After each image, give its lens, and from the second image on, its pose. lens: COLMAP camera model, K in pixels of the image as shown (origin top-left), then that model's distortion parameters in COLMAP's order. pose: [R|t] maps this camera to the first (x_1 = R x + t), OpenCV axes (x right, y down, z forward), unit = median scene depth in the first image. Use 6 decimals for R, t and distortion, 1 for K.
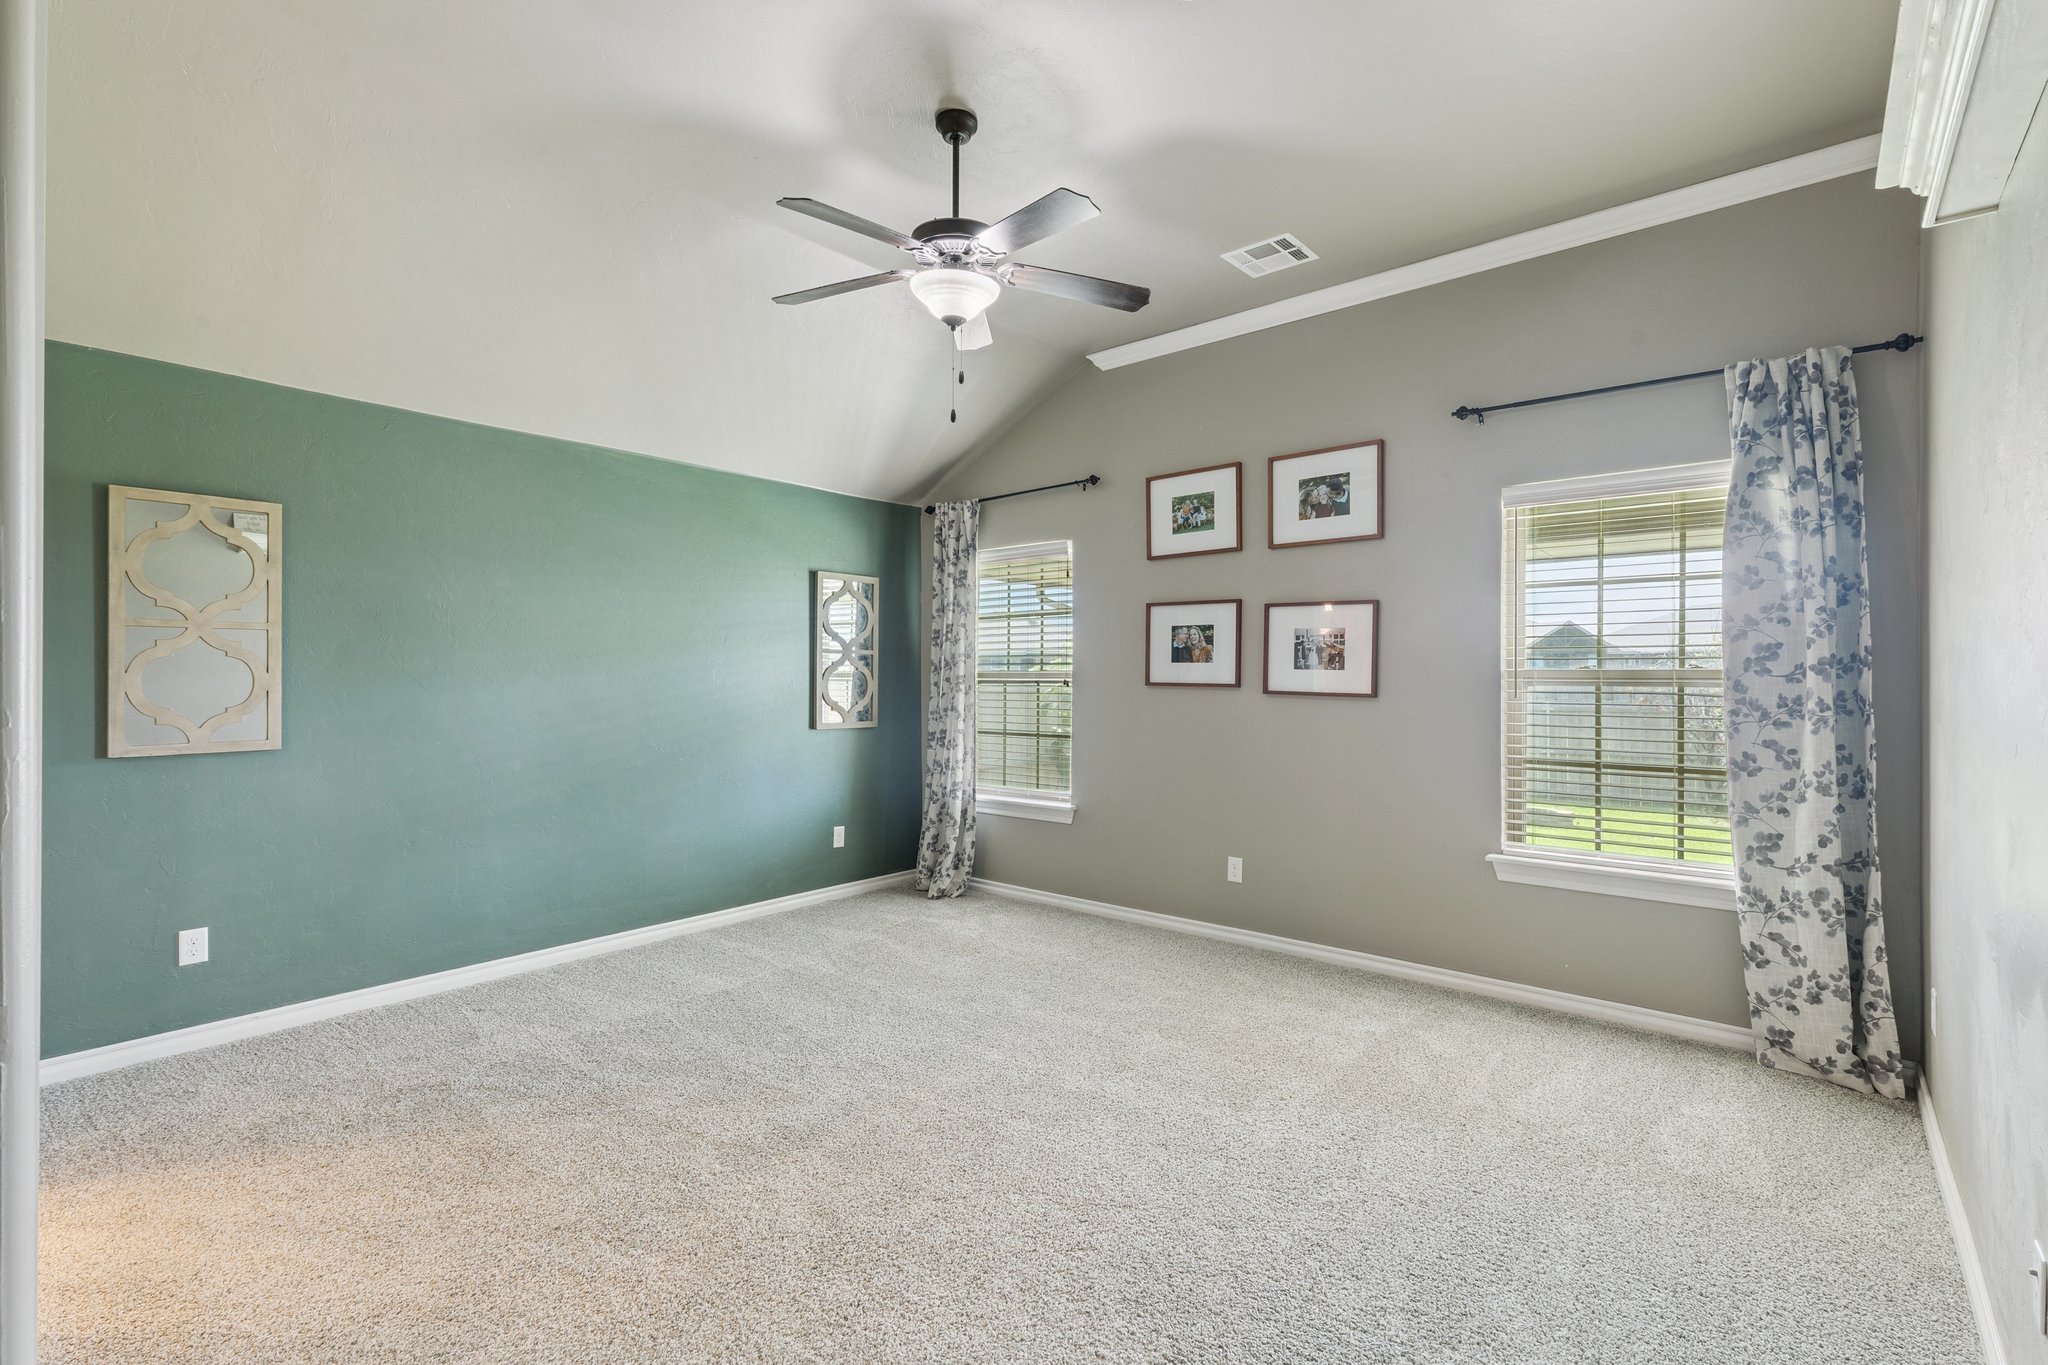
lens RADIAL K [[925.3, 0, 1019.7], [0, 925.3, 679.0], [0, 0, 1]] dist [0.012827, -0.000354]
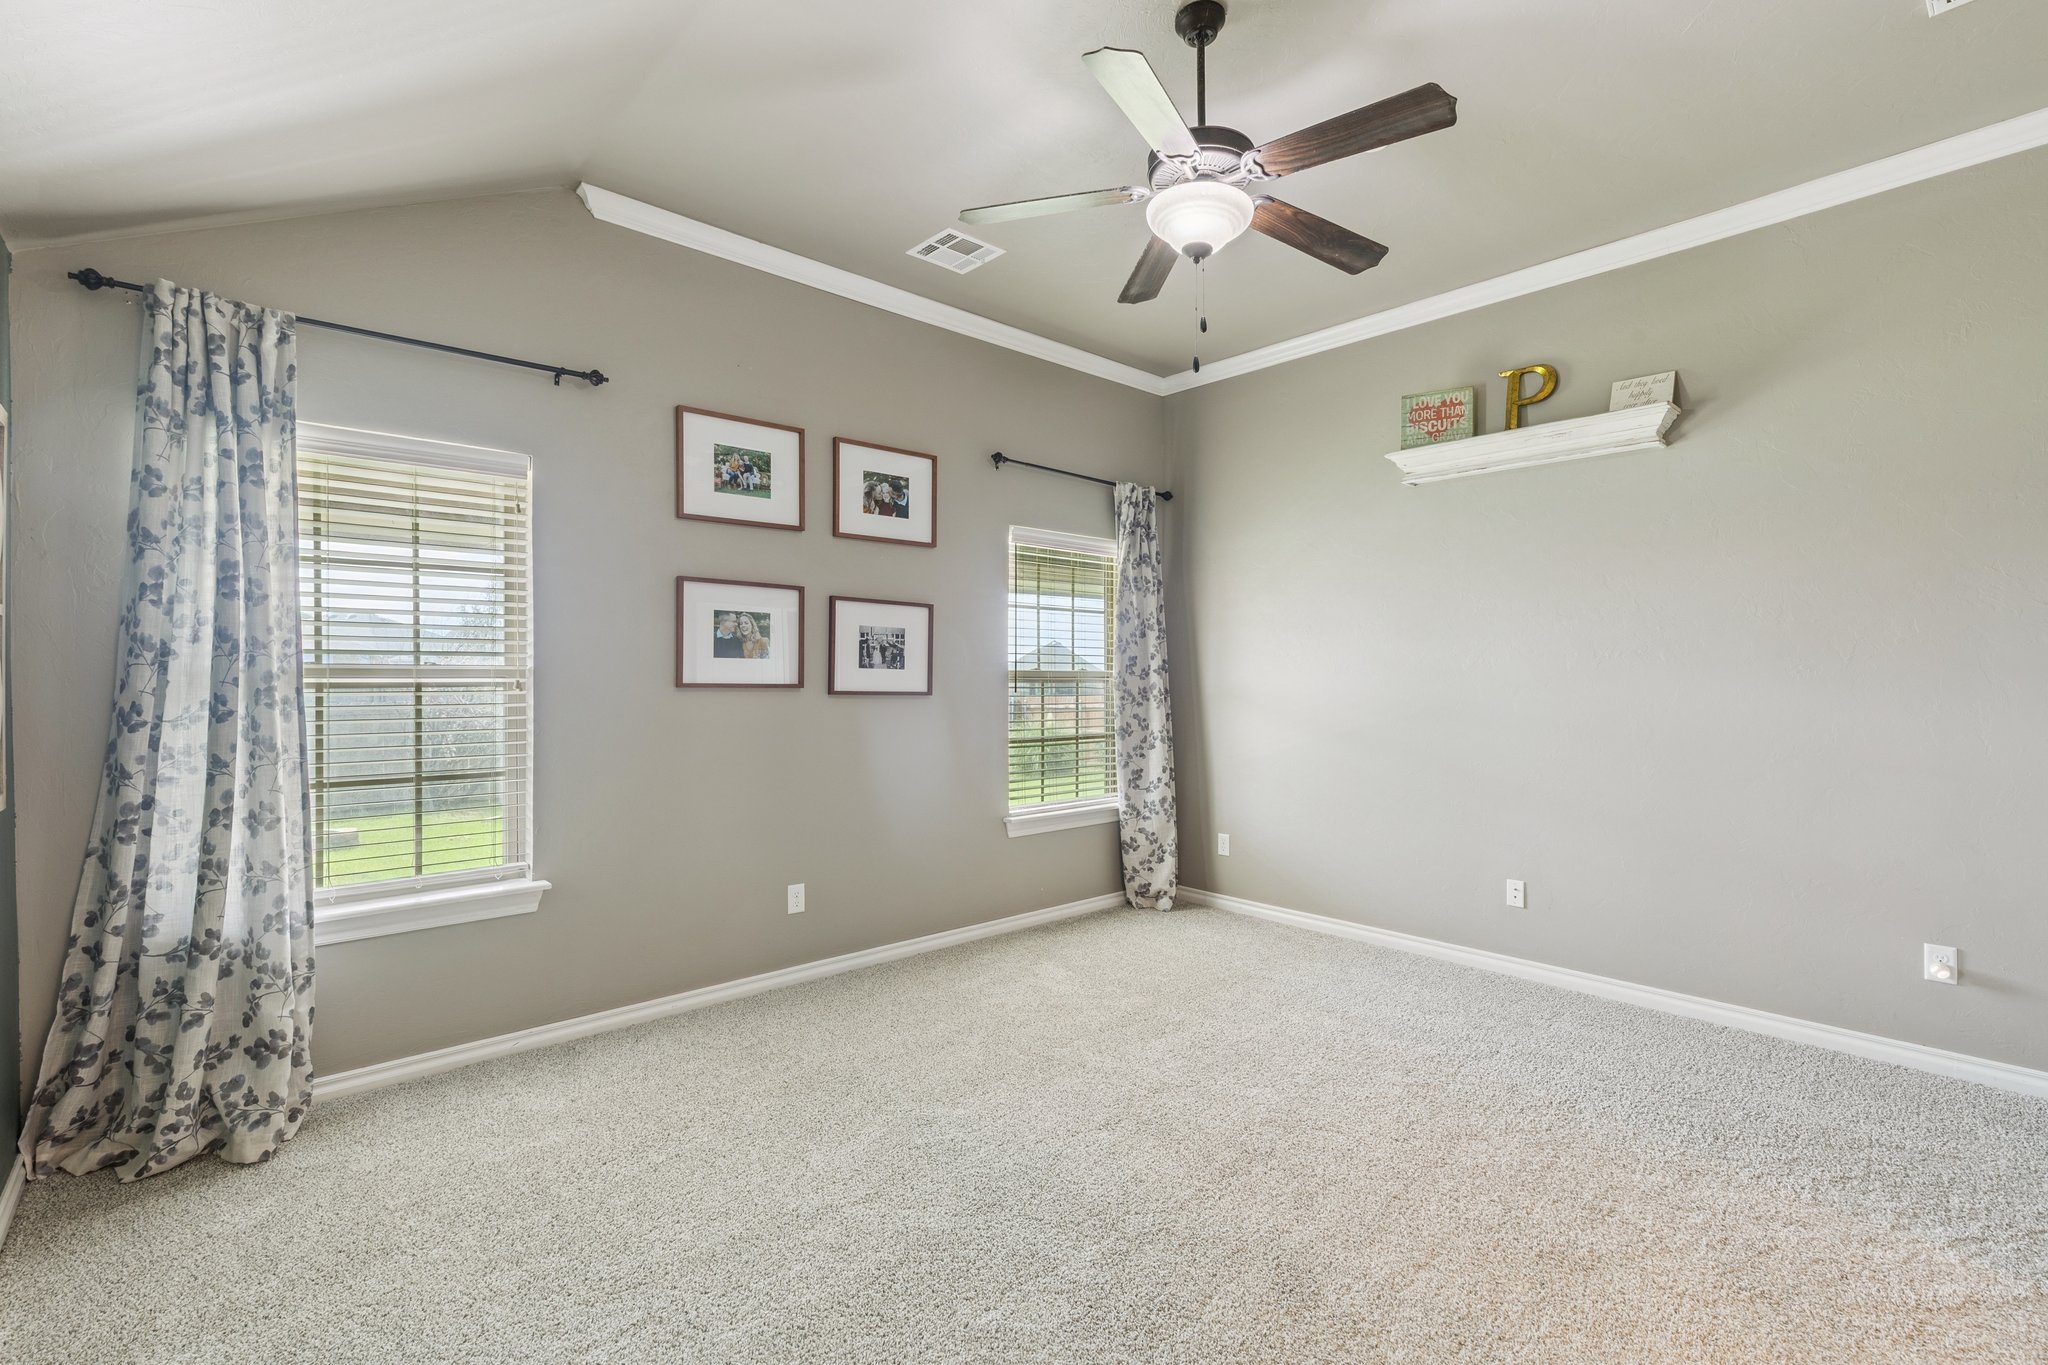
lens RADIAL K [[925.3, 0, 1019.7], [0, 925.3, 679.0], [0, 0, 1]] dist [0.012827, -0.000354]
pose [[0.134601, -0.005441, 0.990885, -0.647276], [-0.000197, 0.999985, 0.005518, -0.004627], [-0.990900, -0.000938, 0.134598, 0.734305]]
